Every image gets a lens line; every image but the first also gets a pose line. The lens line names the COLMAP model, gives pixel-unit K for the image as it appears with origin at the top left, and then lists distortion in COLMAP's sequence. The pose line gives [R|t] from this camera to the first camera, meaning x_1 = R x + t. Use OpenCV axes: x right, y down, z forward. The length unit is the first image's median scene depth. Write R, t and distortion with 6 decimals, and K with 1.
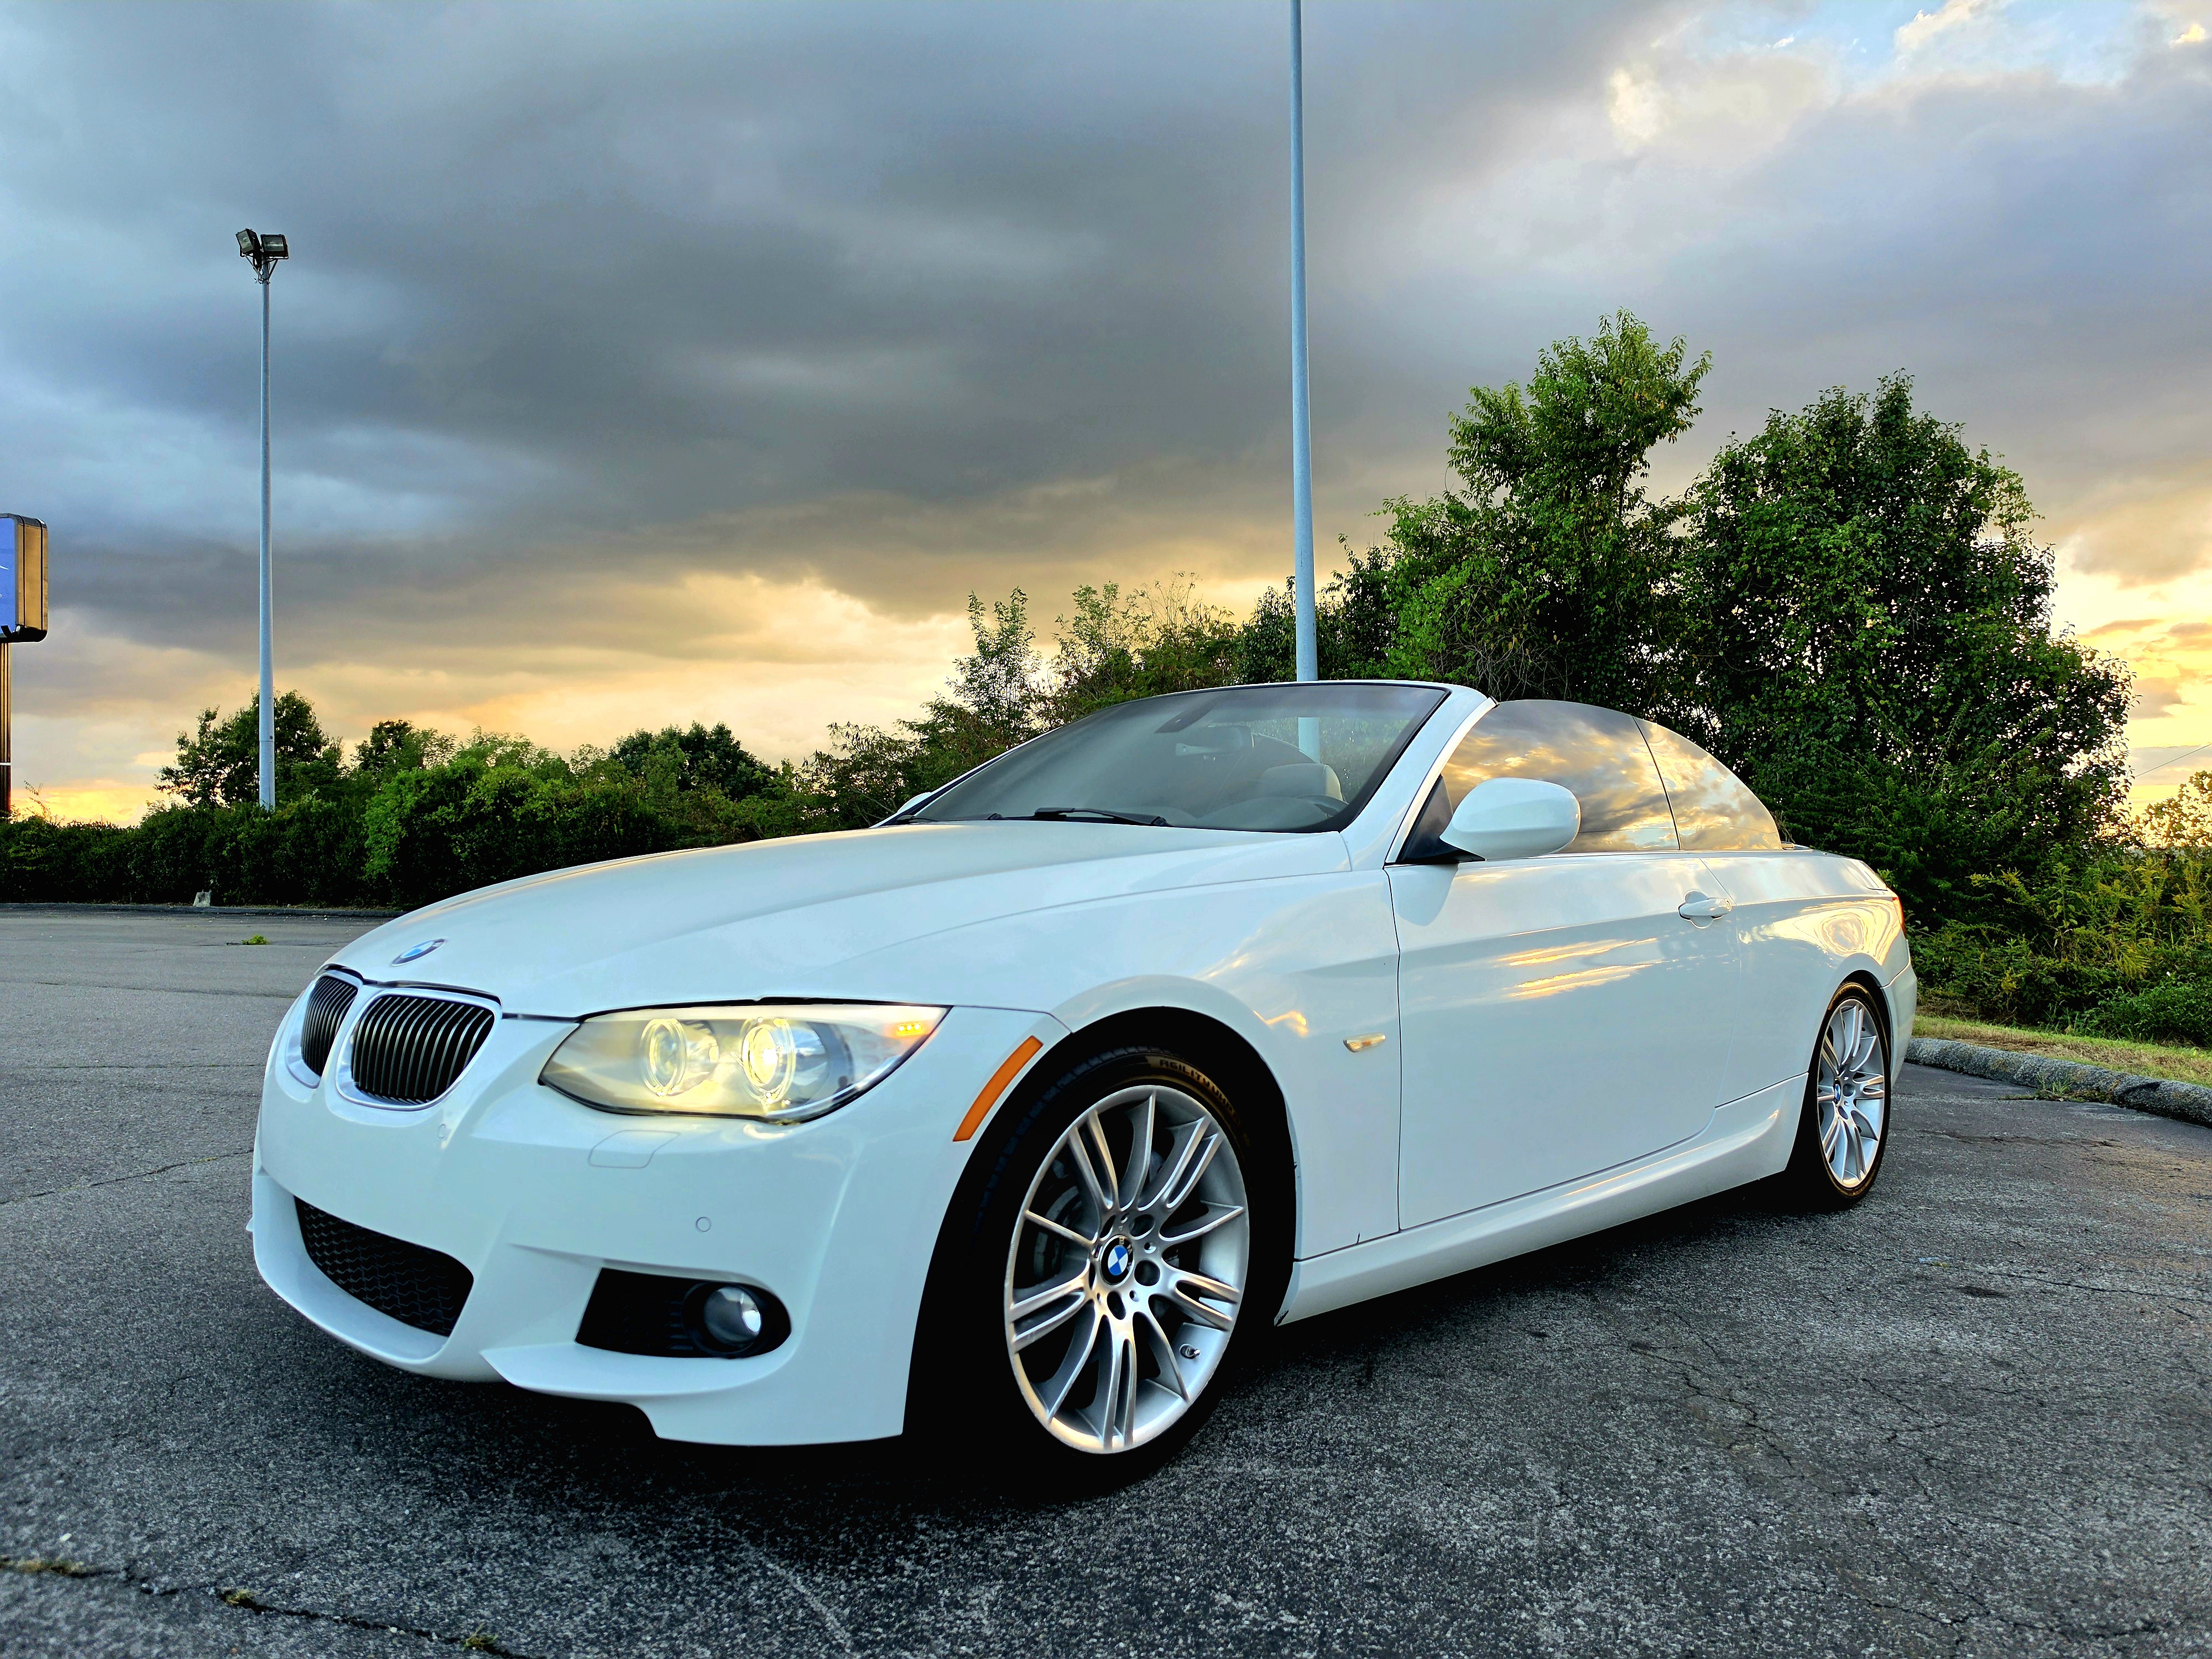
lens RADIAL K [[1541.0, 0, 1094.8], [0, 1541.0, 823.7], [0, 0, 1]] dist [0.034508, -0.045012]
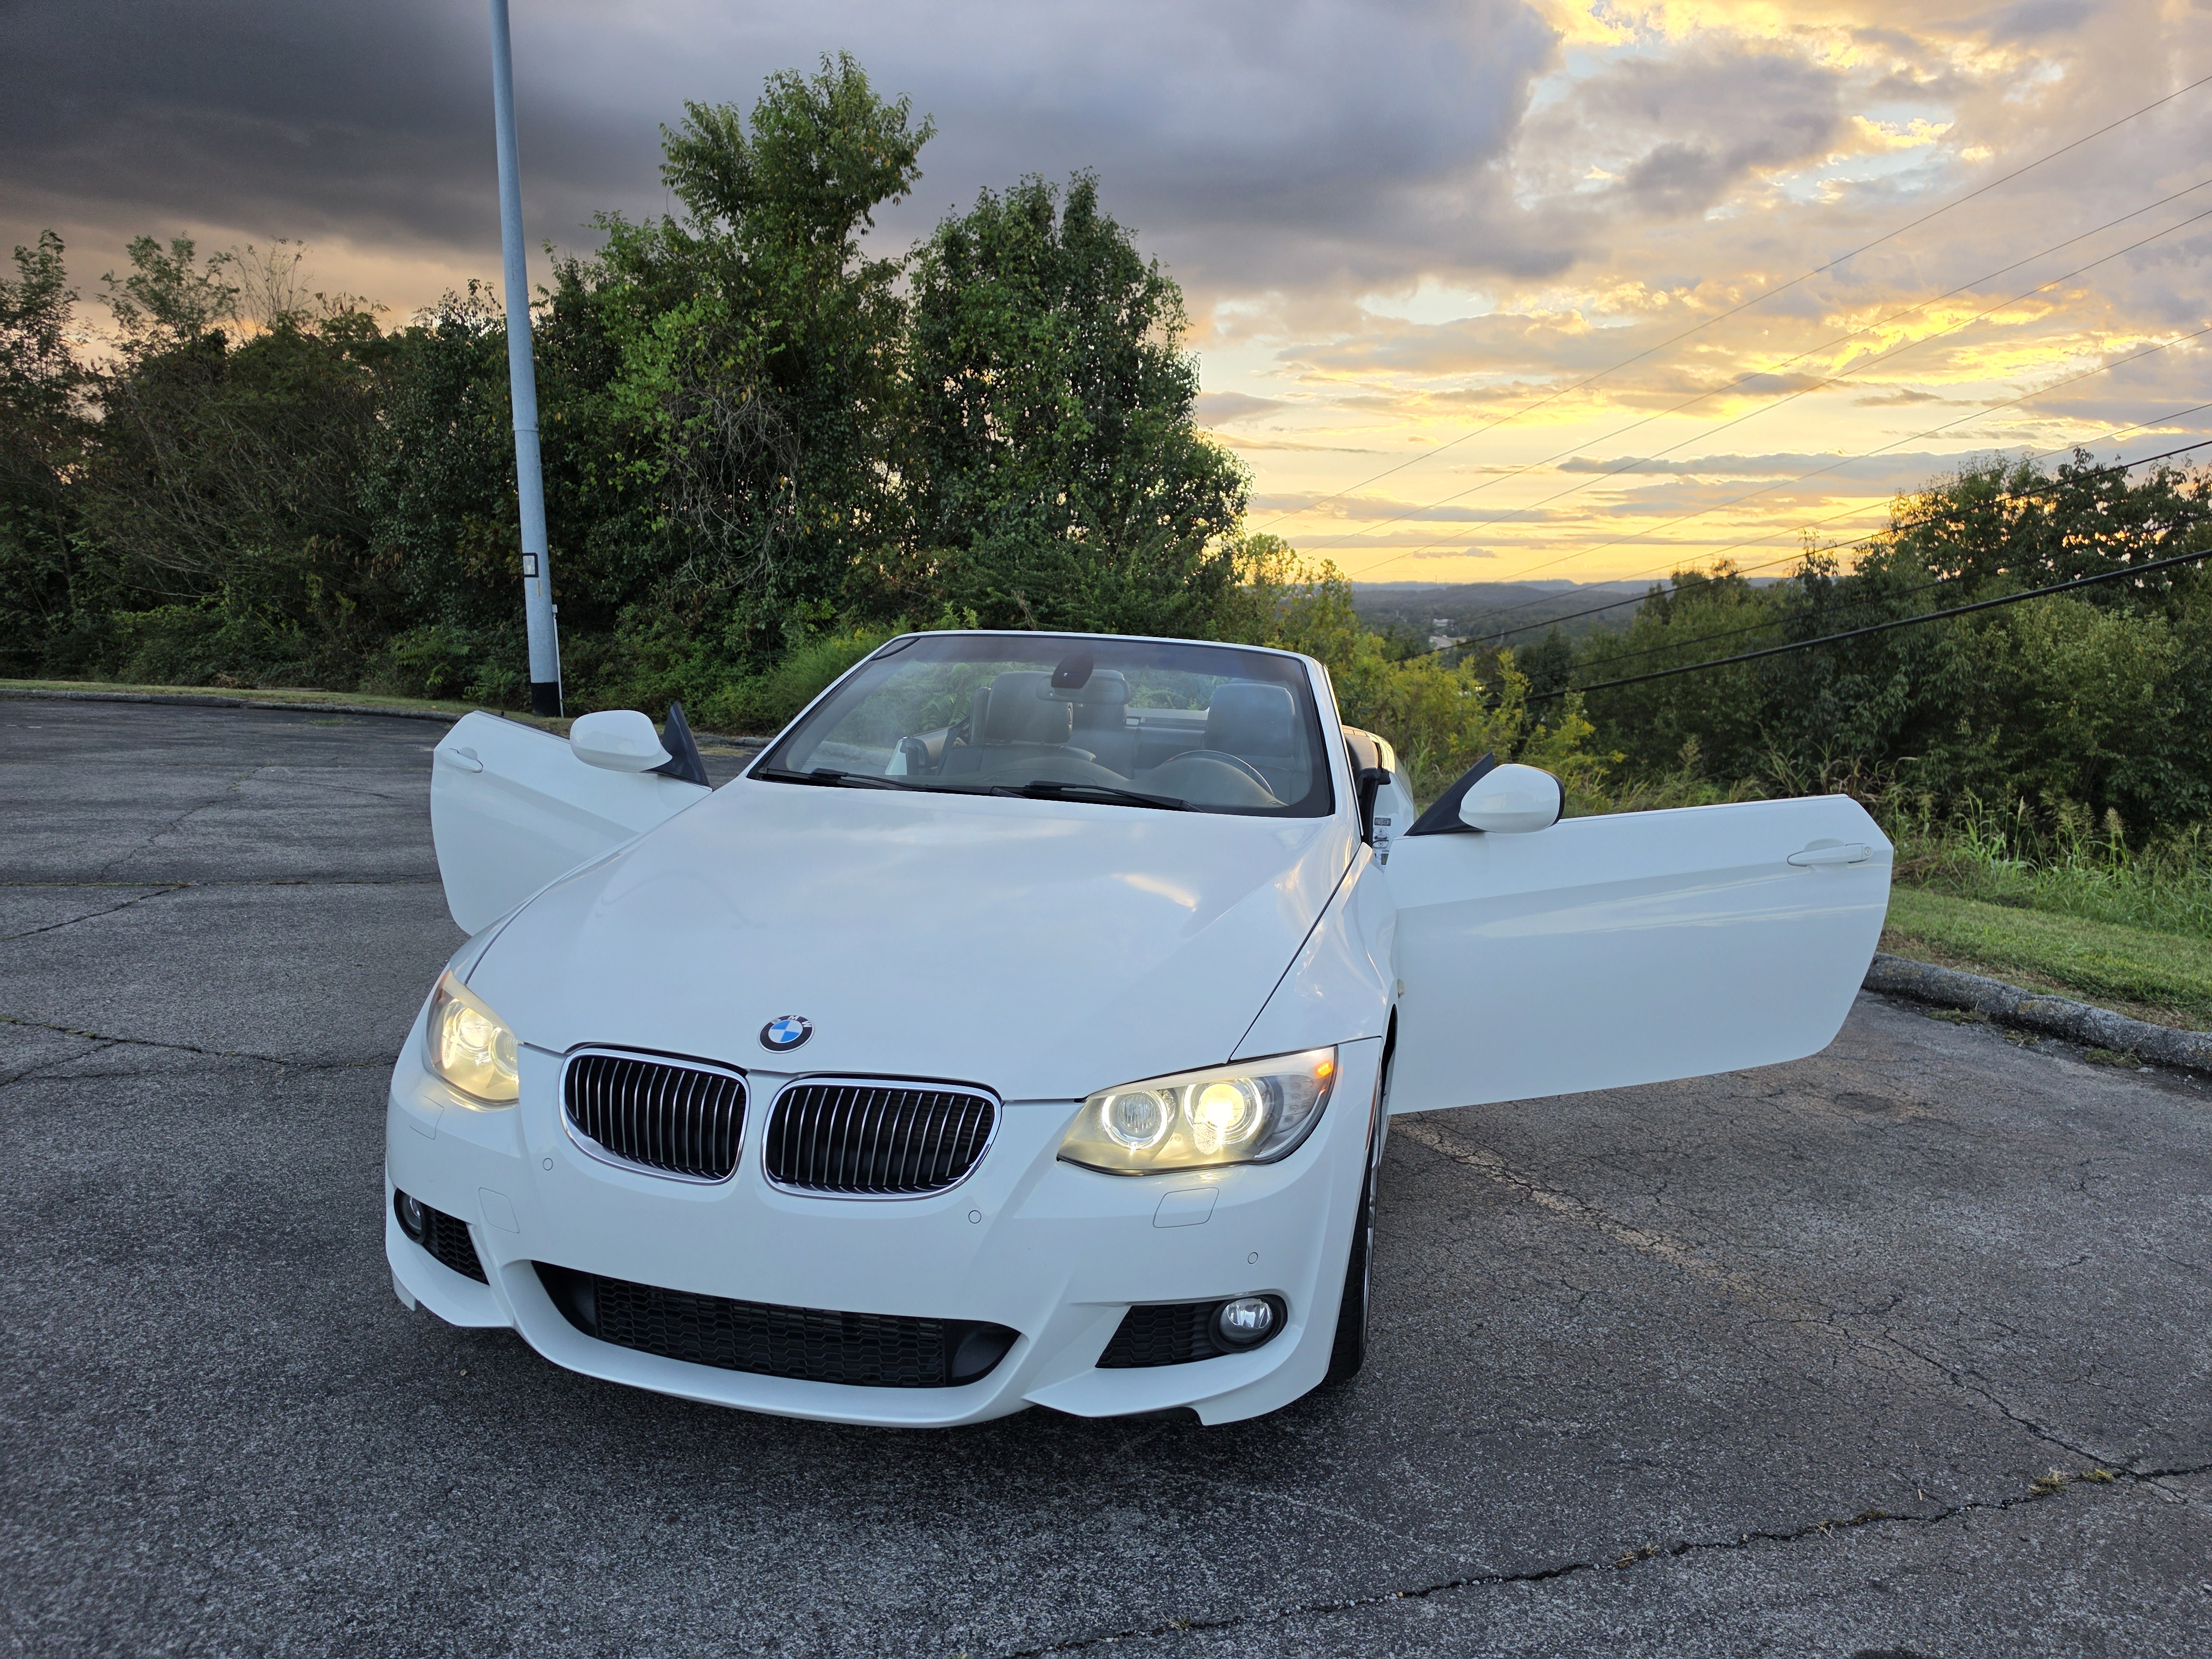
lens RADIAL K [[1541.0, 0, 1127.8], [0, 1541.0, 847.1], [0, 0, 1]] dist [0.034508, -0.045012]
pose [[0.837637, -0.065313, 0.542308, -0.284660], [-0.041084, 0.982480, 0.181782, -0.081457], [-0.544680, -0.174548, 0.820279, 0.031575]]
